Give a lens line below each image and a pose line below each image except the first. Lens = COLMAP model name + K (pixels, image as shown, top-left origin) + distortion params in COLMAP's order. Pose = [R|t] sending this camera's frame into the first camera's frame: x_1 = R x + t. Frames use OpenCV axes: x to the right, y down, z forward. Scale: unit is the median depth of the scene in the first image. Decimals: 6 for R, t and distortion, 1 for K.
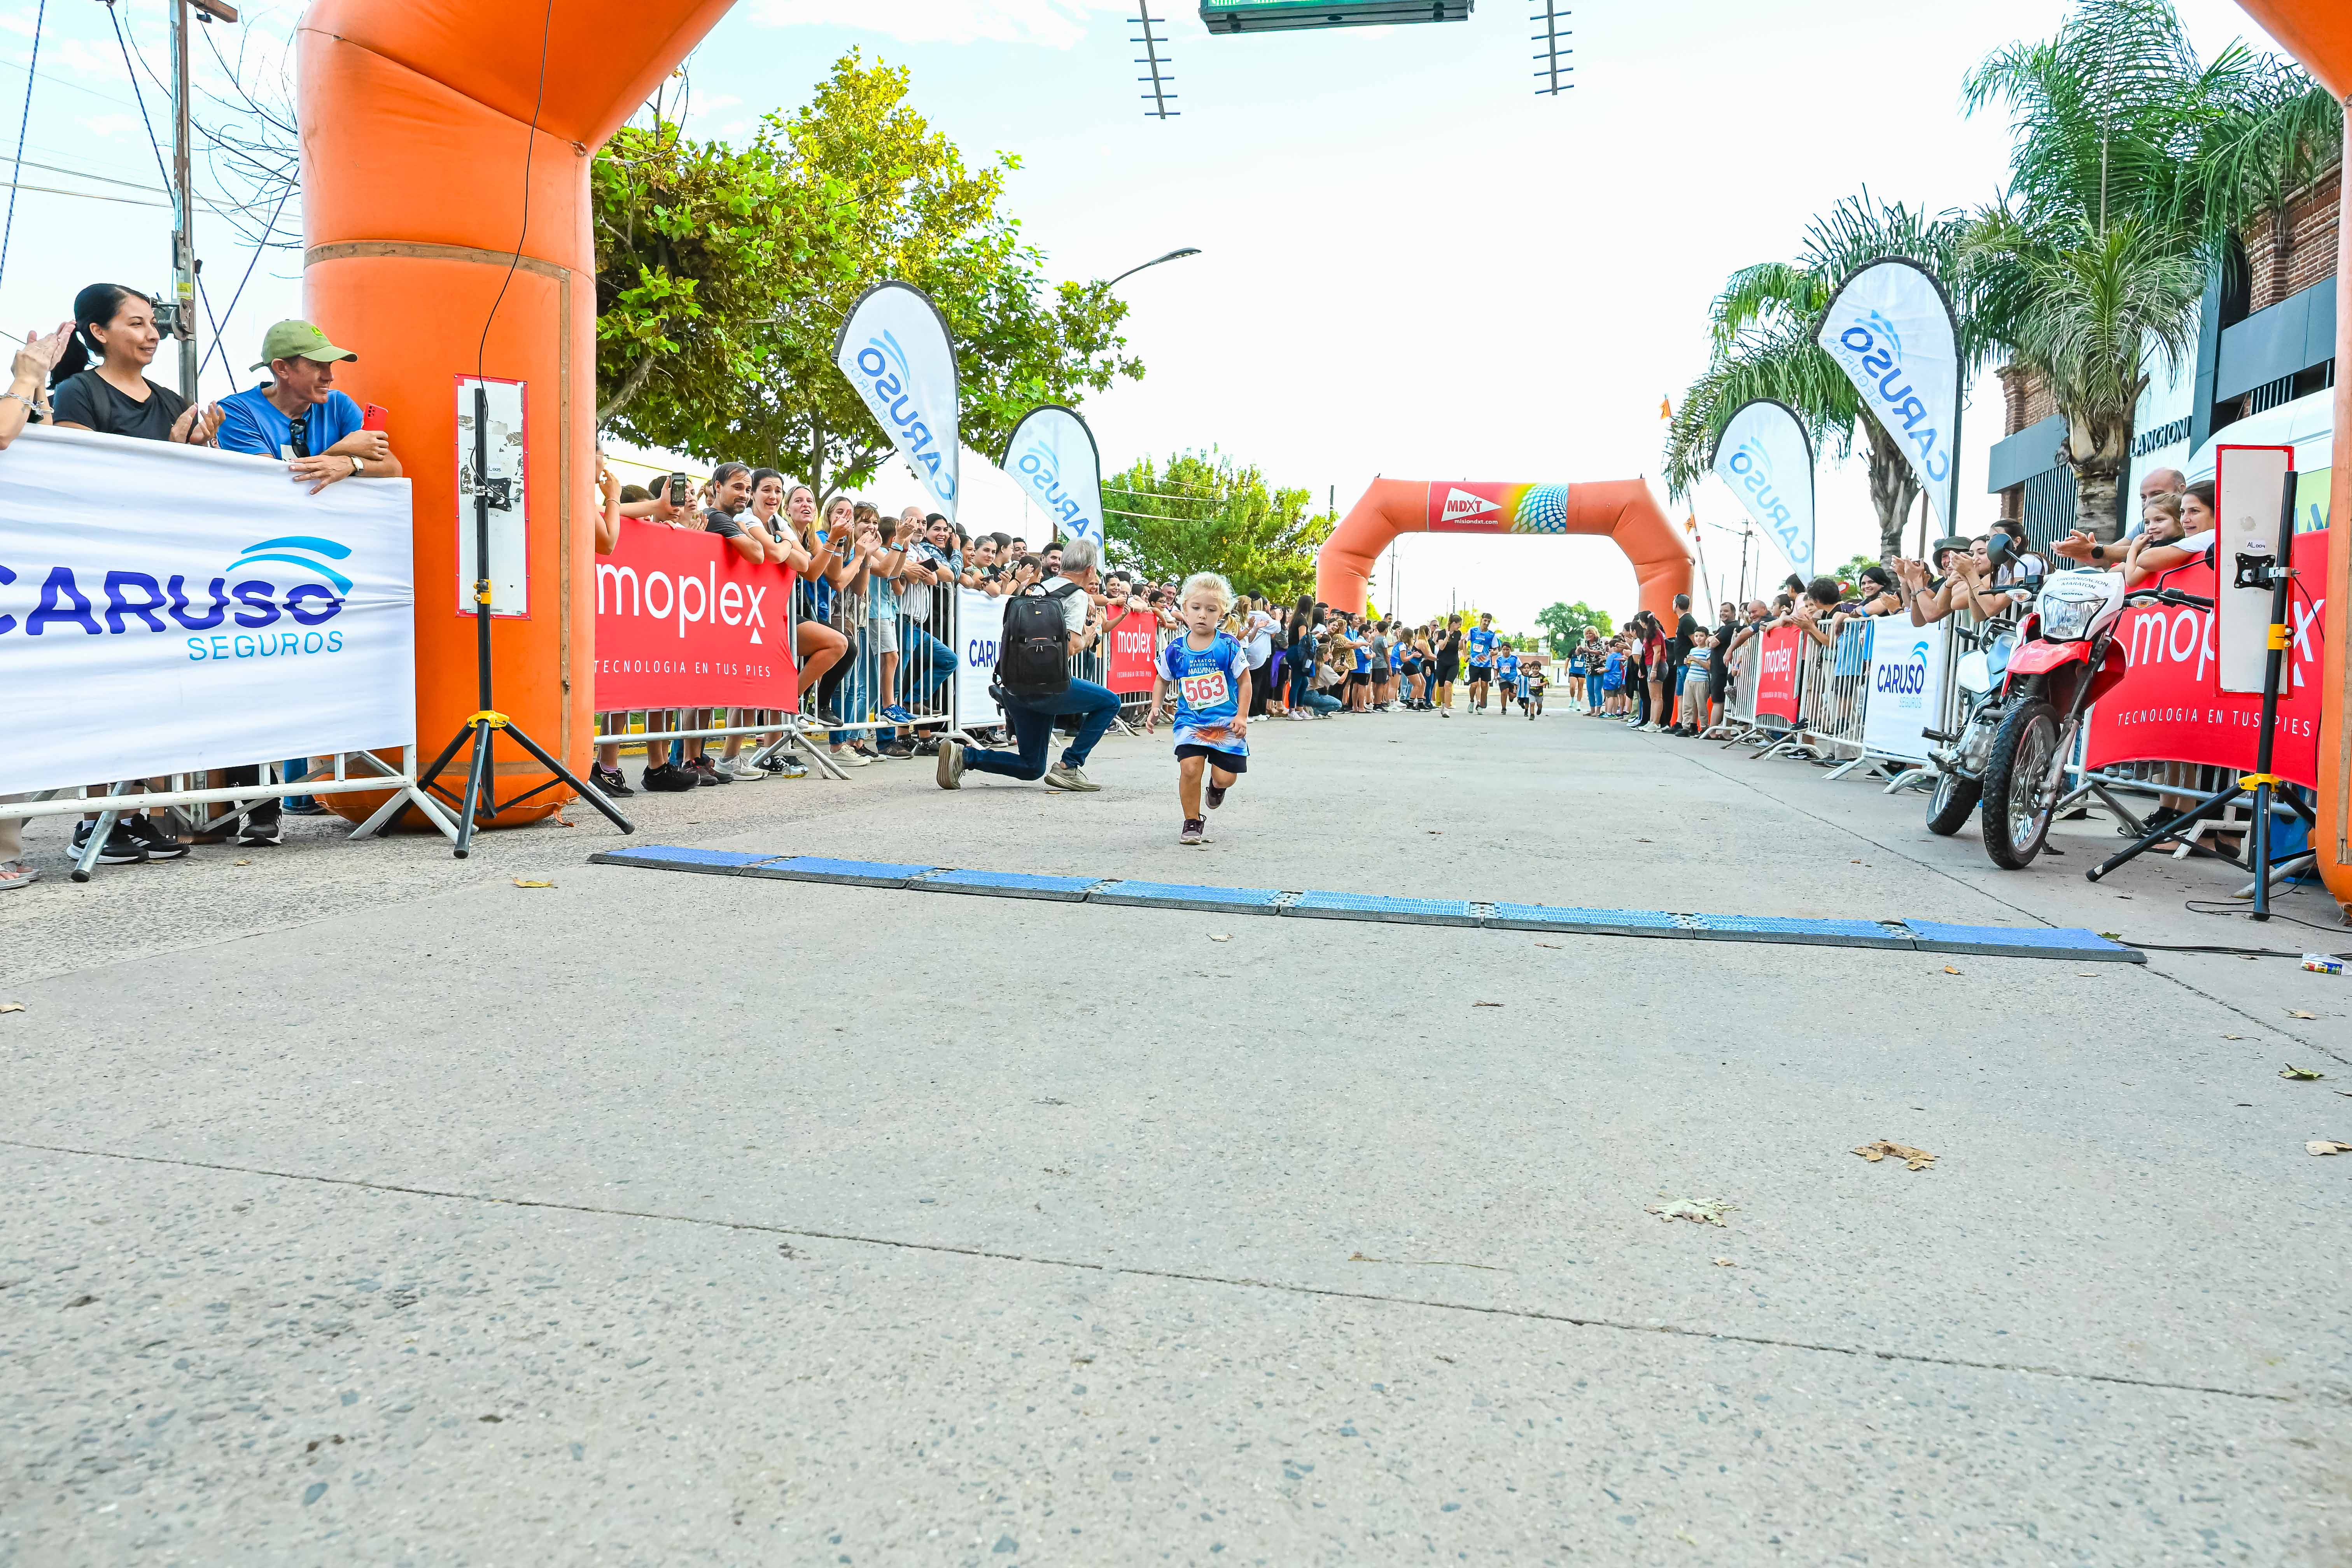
lens RADIAL K [[1580.3, 0, 1182.0], [0, 1580.3, 794.3], [0, 0, 1]] dist [-0.004884, -0.002279]
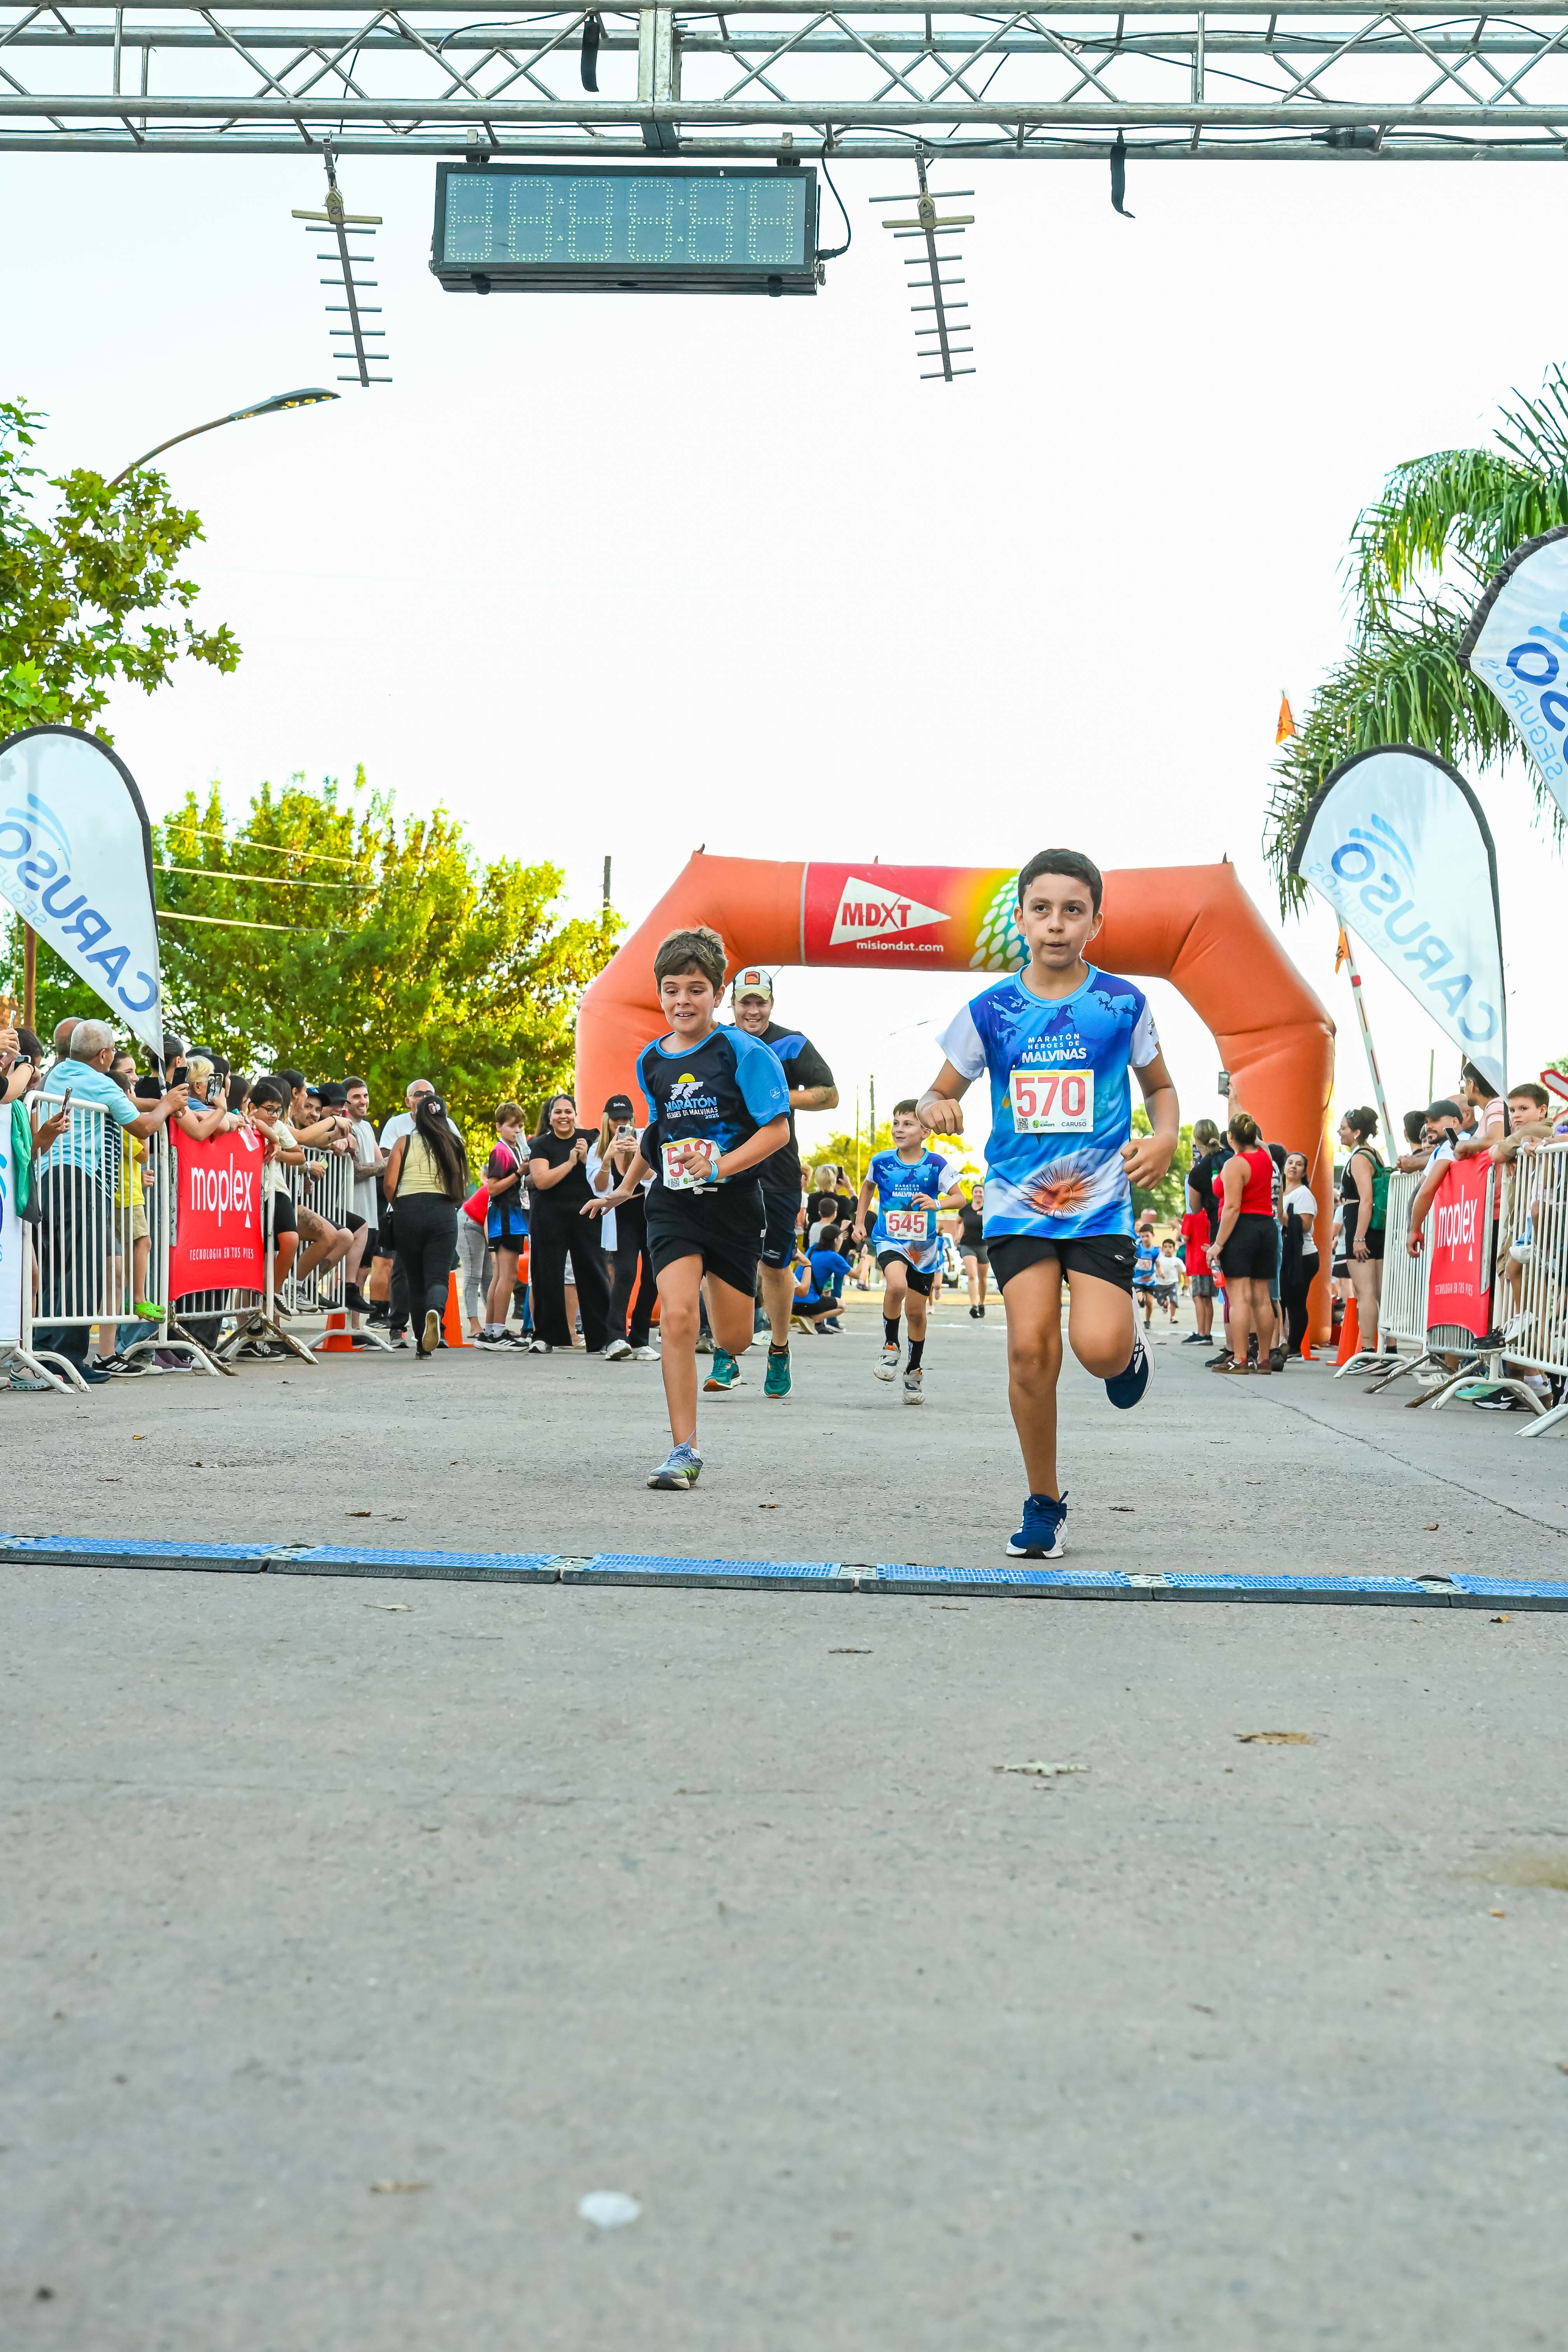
lens RADIAL K [[3566.7, 0, 784.0], [0, 3566.7, 1176.0], [0, 0, 1]] dist [0.012345, -0.042829]
pose [[0.989725, -0.000491, 0.142986, -0.042011], [0.014913, 0.994896, -0.099802, 0.038999], [-0.142207, 0.100909, 0.984680, -0.362798]]
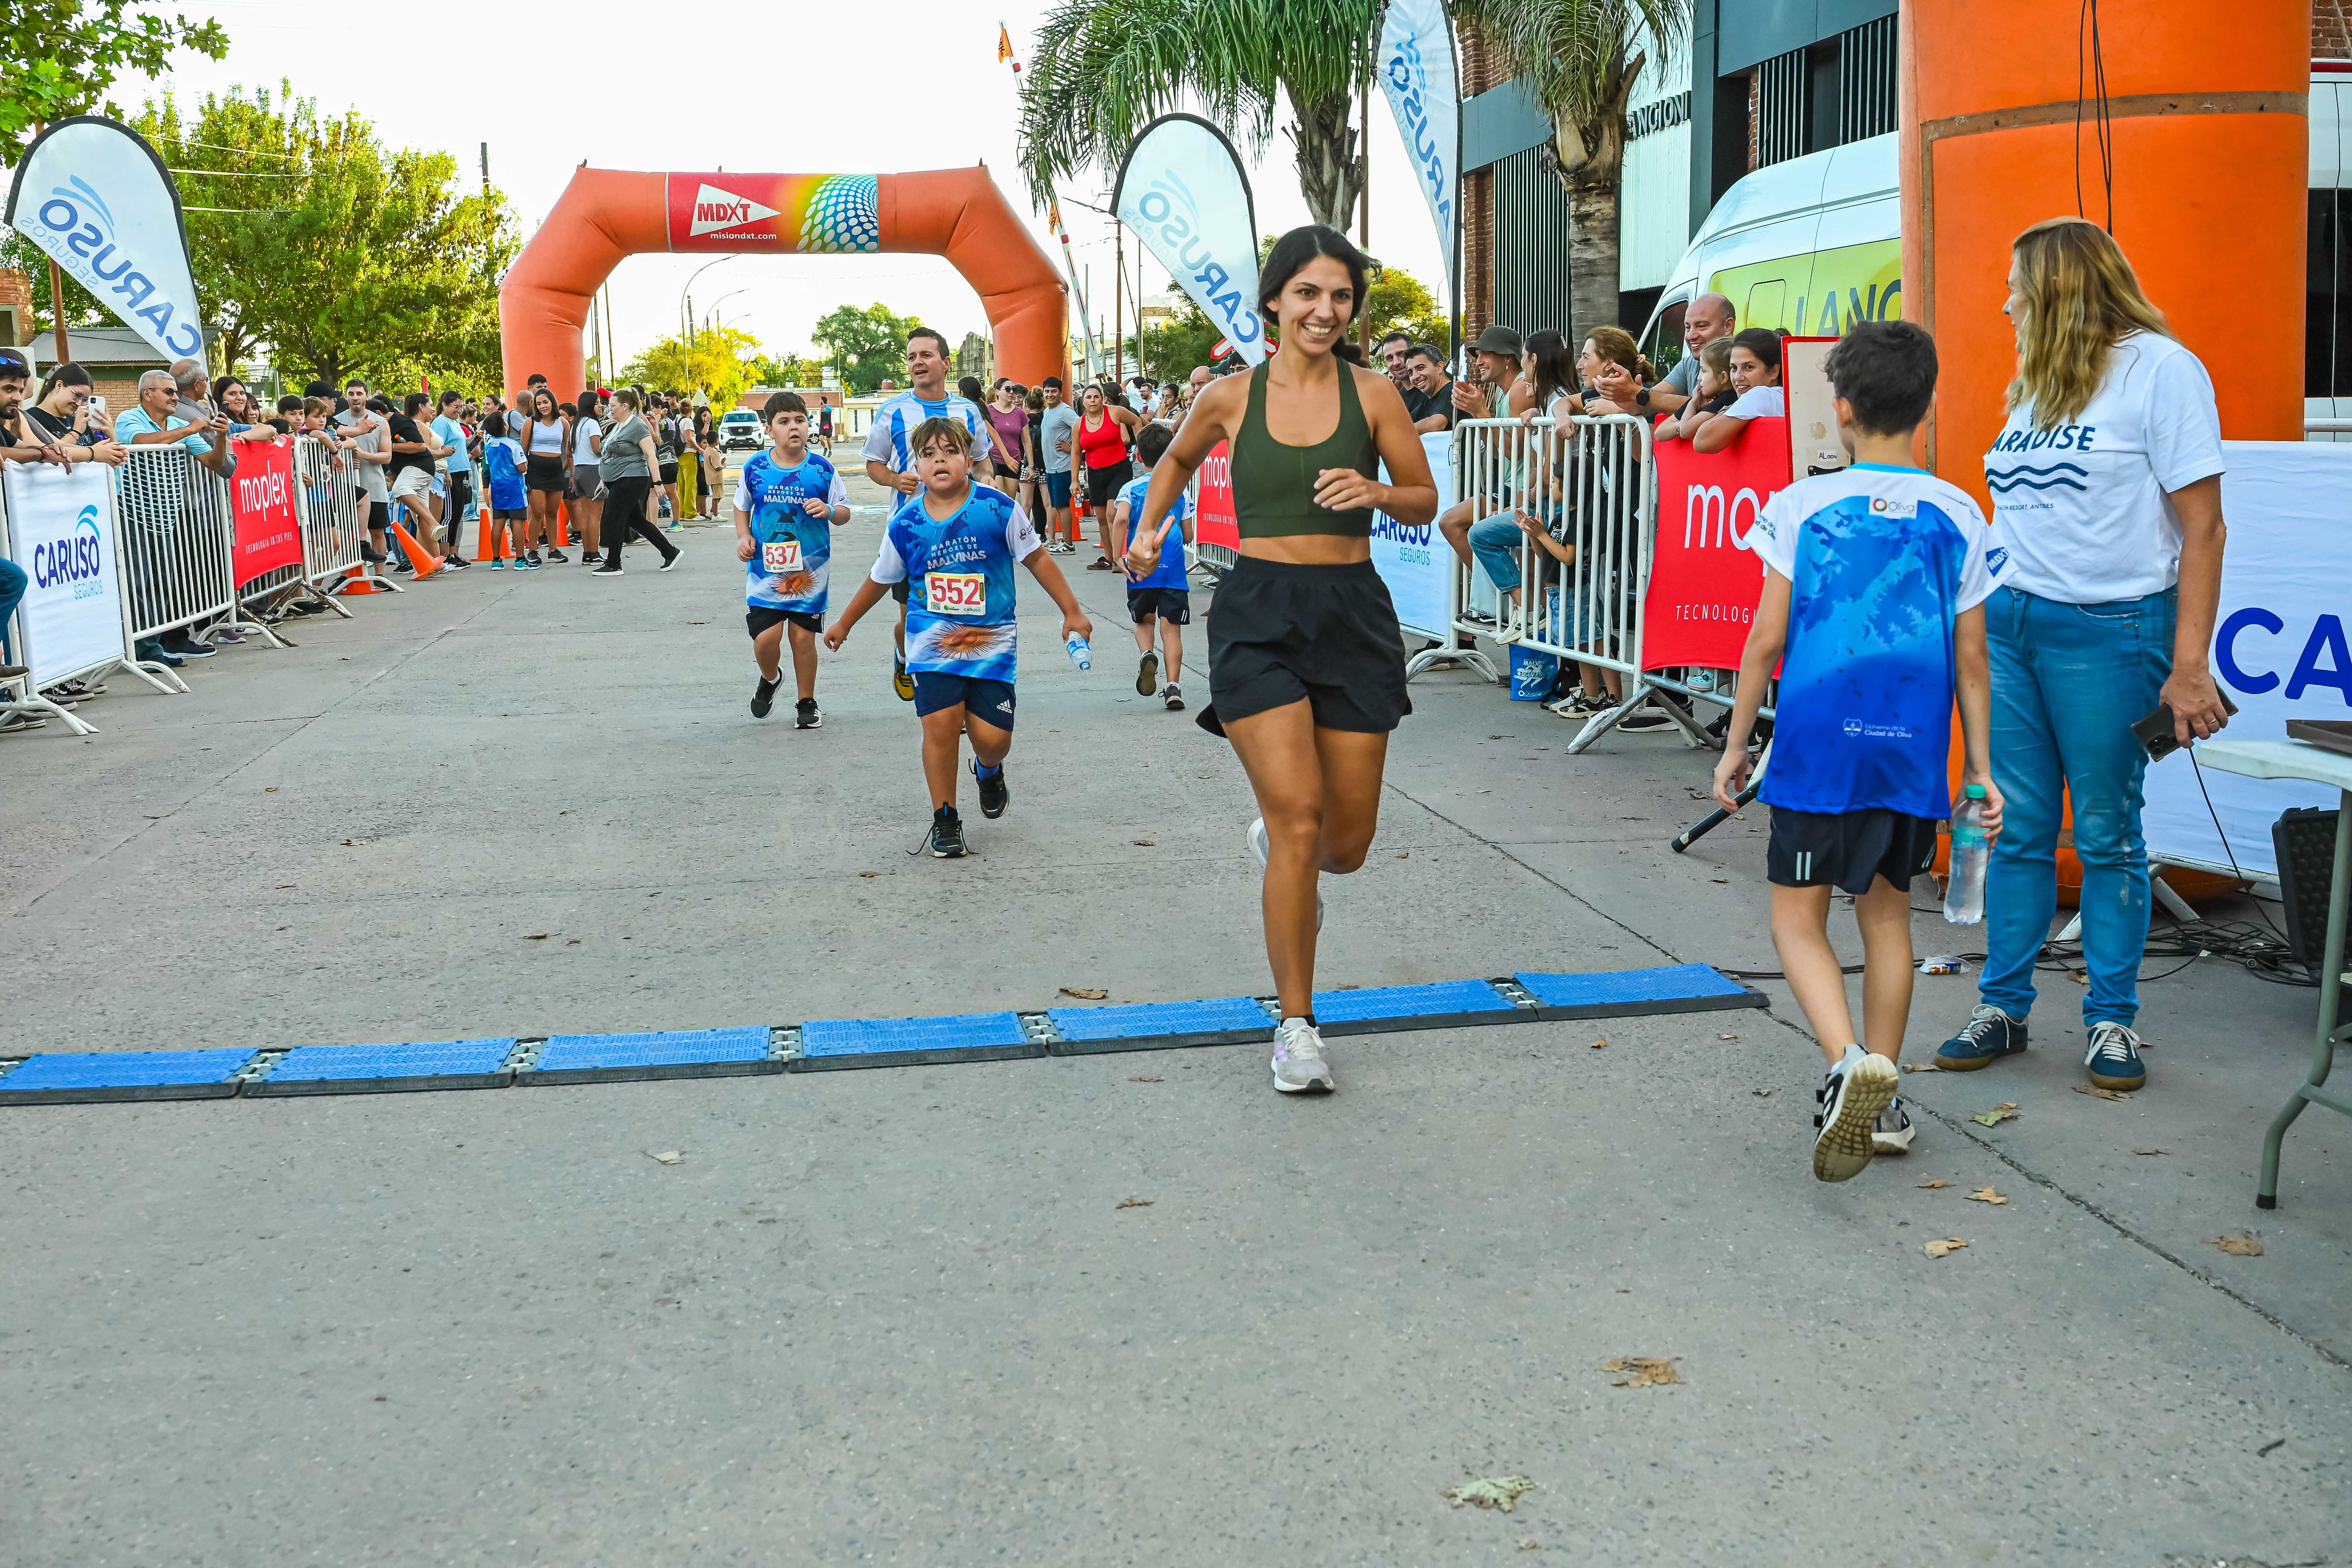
lens RADIAL K [[2448.1, 0, 1183.3], [0, 2448.1, 779.5], [0, 0, 1]] dist [0.000811, 0.003571]
pose [[0.932075, -0.100064, 0.348171, -0.107765], [0.075019, 0.993576, 0.084723, -0.102070], [-0.354412, -0.052849, 0.933595, -0.110935]]
